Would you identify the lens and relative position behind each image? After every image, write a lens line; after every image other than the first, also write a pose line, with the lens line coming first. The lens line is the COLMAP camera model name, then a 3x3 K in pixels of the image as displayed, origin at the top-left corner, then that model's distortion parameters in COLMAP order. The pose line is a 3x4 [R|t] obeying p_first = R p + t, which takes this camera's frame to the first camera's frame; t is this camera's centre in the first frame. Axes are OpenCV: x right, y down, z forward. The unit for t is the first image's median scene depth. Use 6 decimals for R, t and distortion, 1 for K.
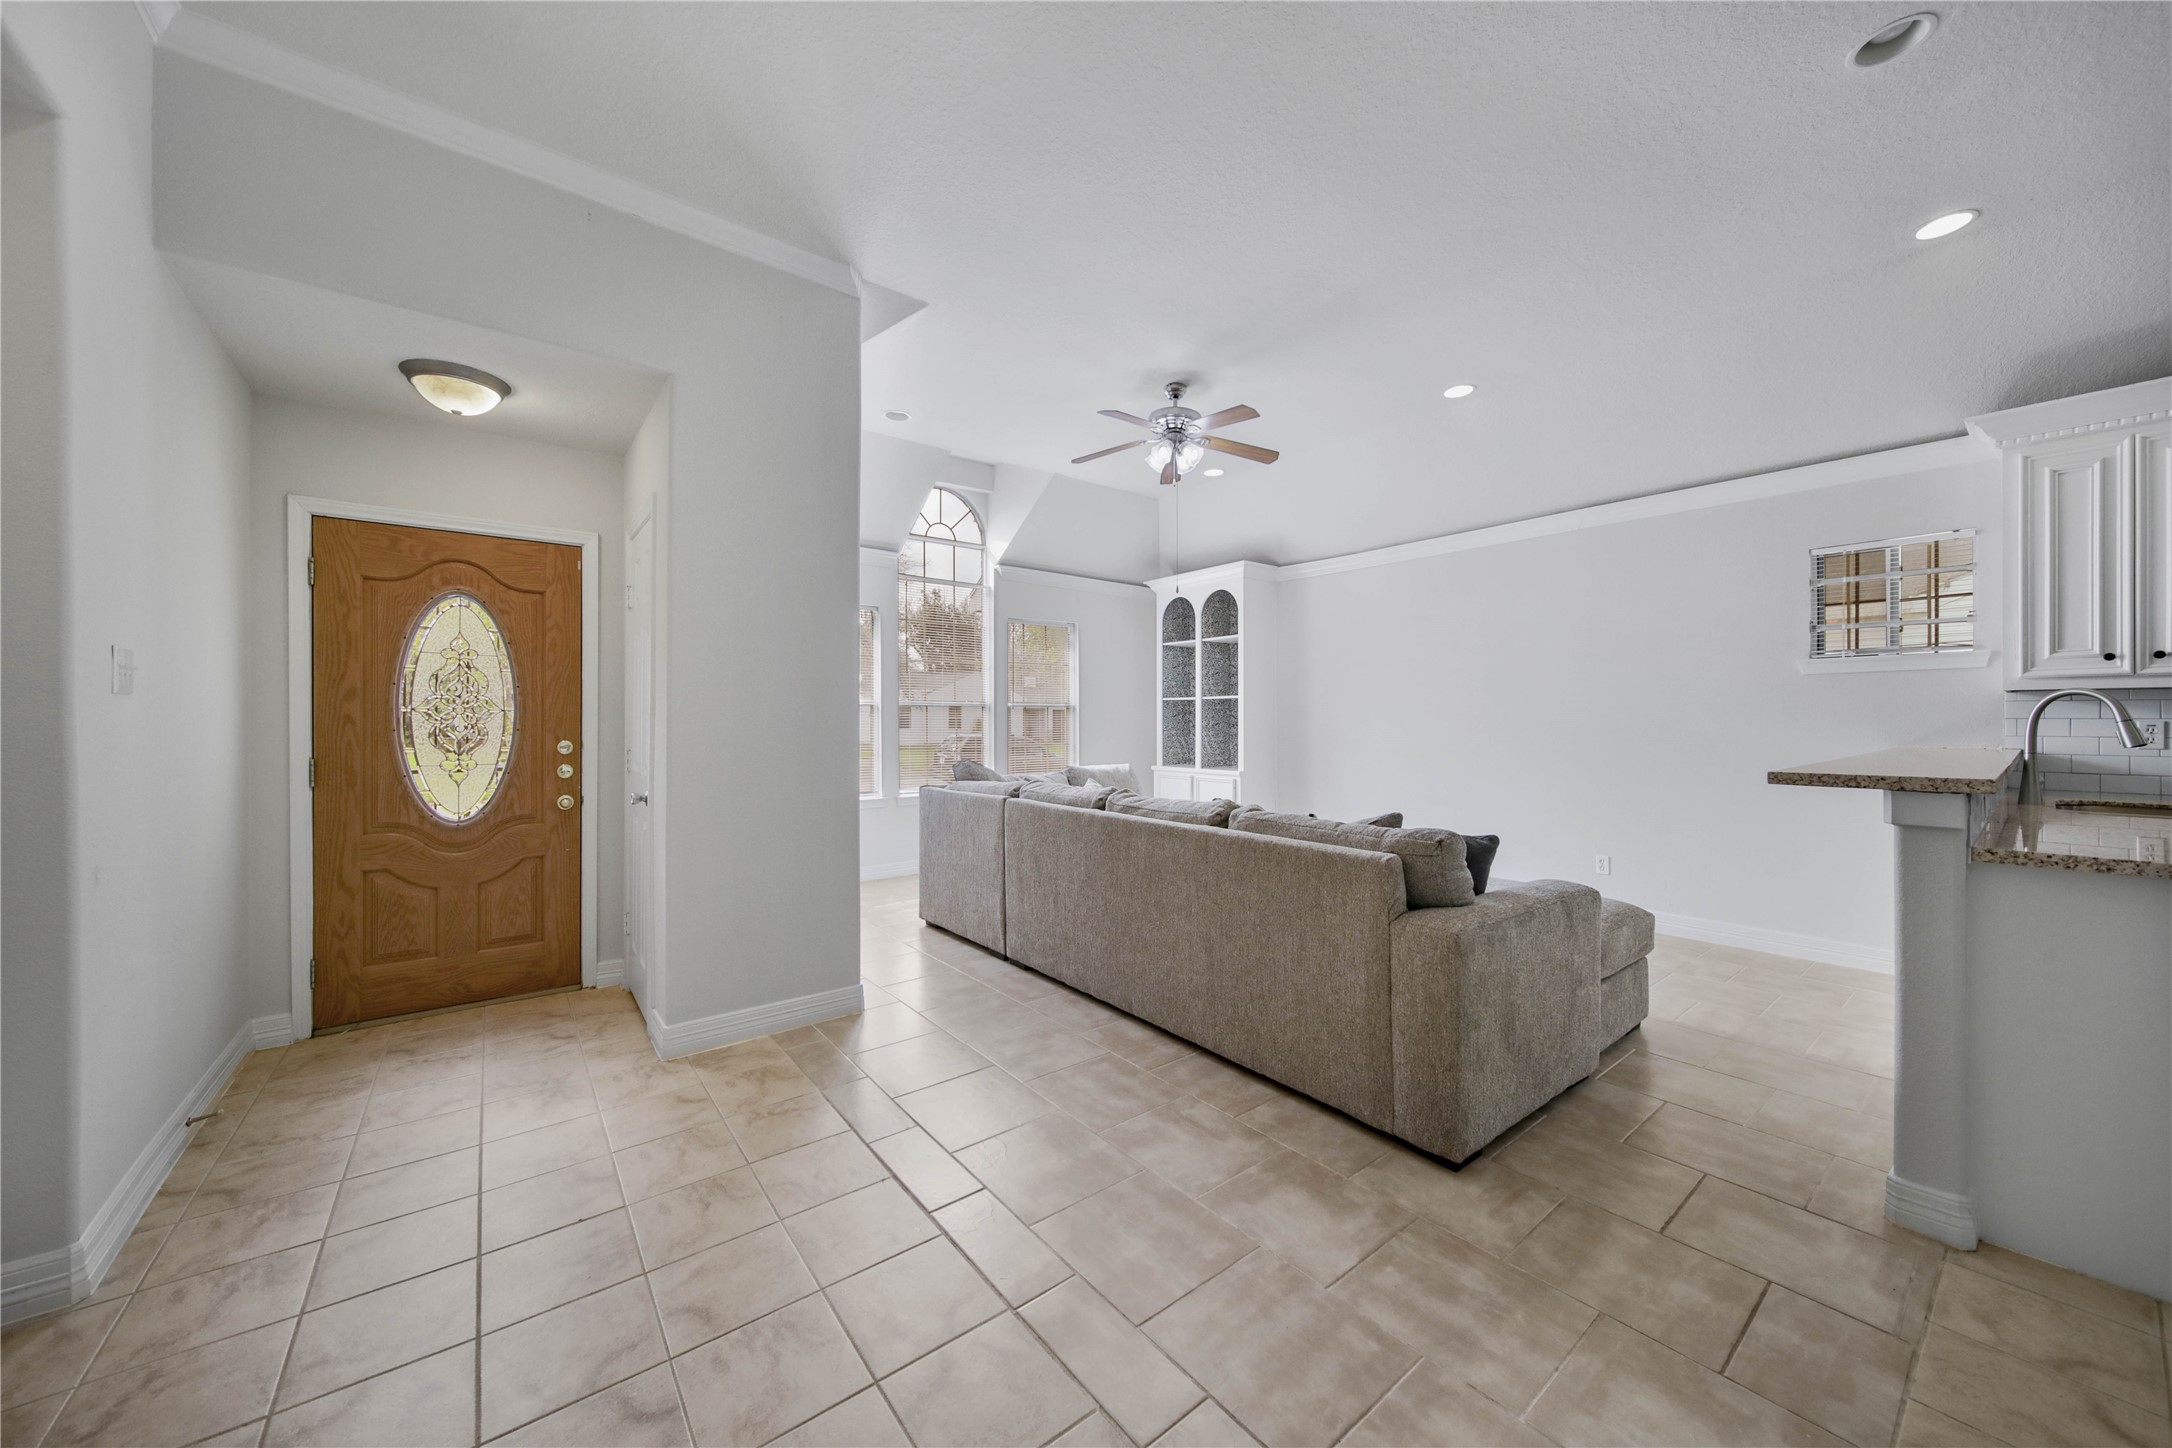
lens RADIAL K [[867.2, 0, 1089.2], [0, 867.2, 730.6], [0, 0, 1]] dist [-0.001068, -0.000259]
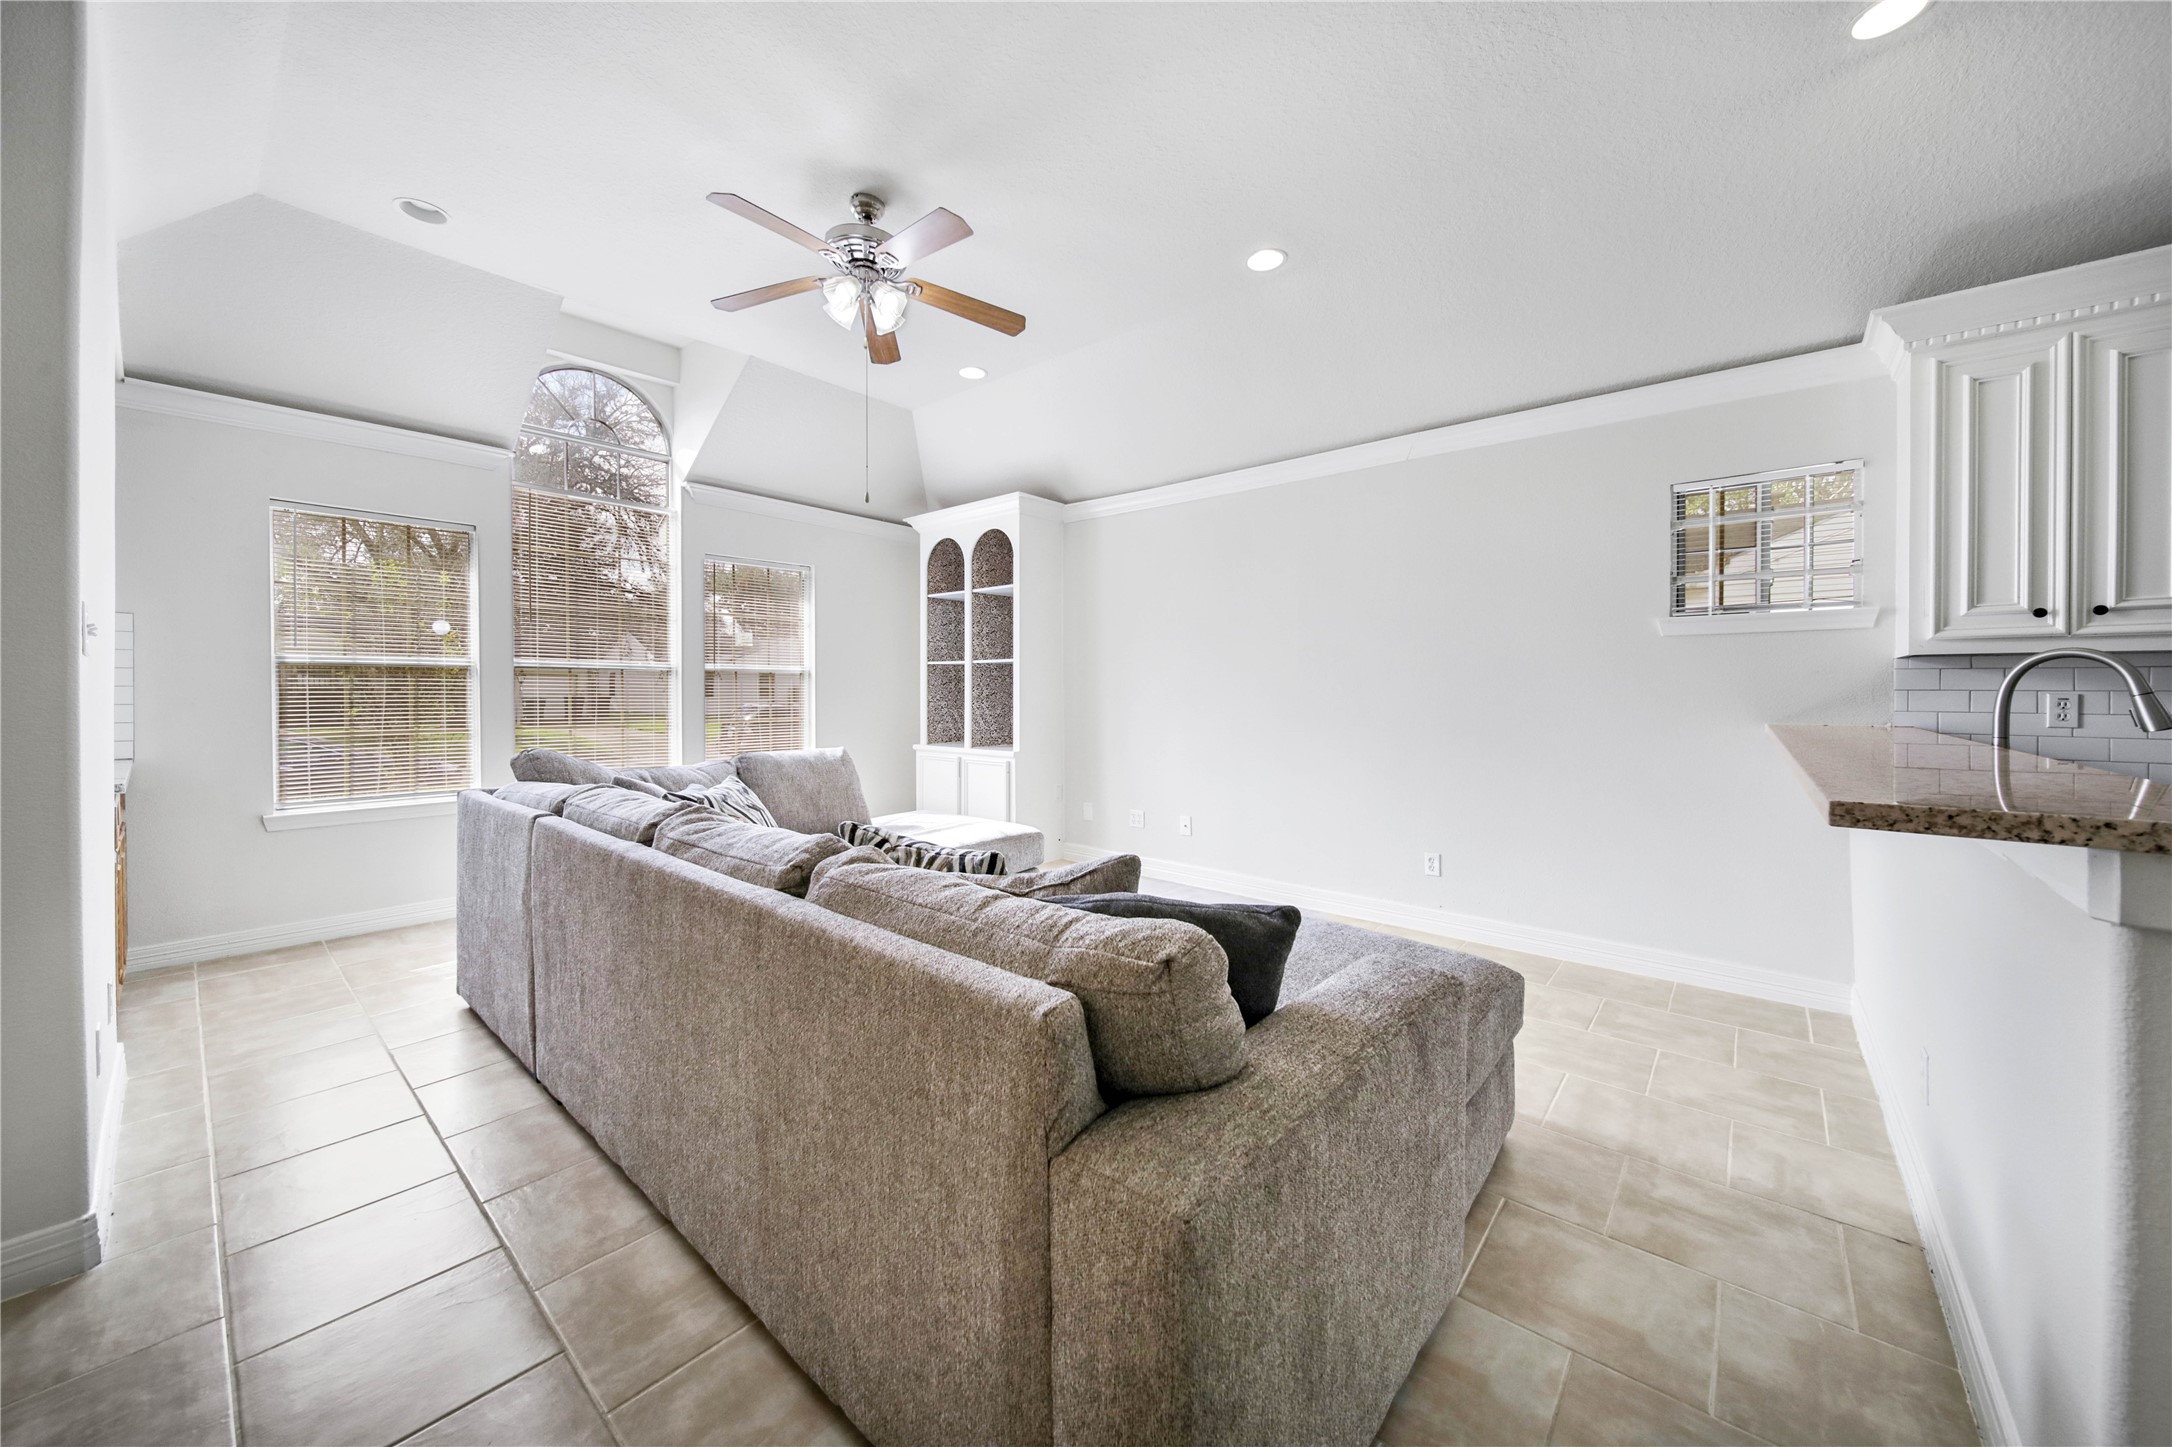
lens RADIAL K [[771.9, 0, 1081.9], [0, 771.9, 706.7], [0, 0, 1]] dist [-0.000176, 0.000053]
pose [[0.990341, 0.000080, 0.138652, 0.180079], [-0.001589, 0.999941, 0.010774, -0.004434], [-0.138643, -0.010890, 0.990283, 0.361240]]
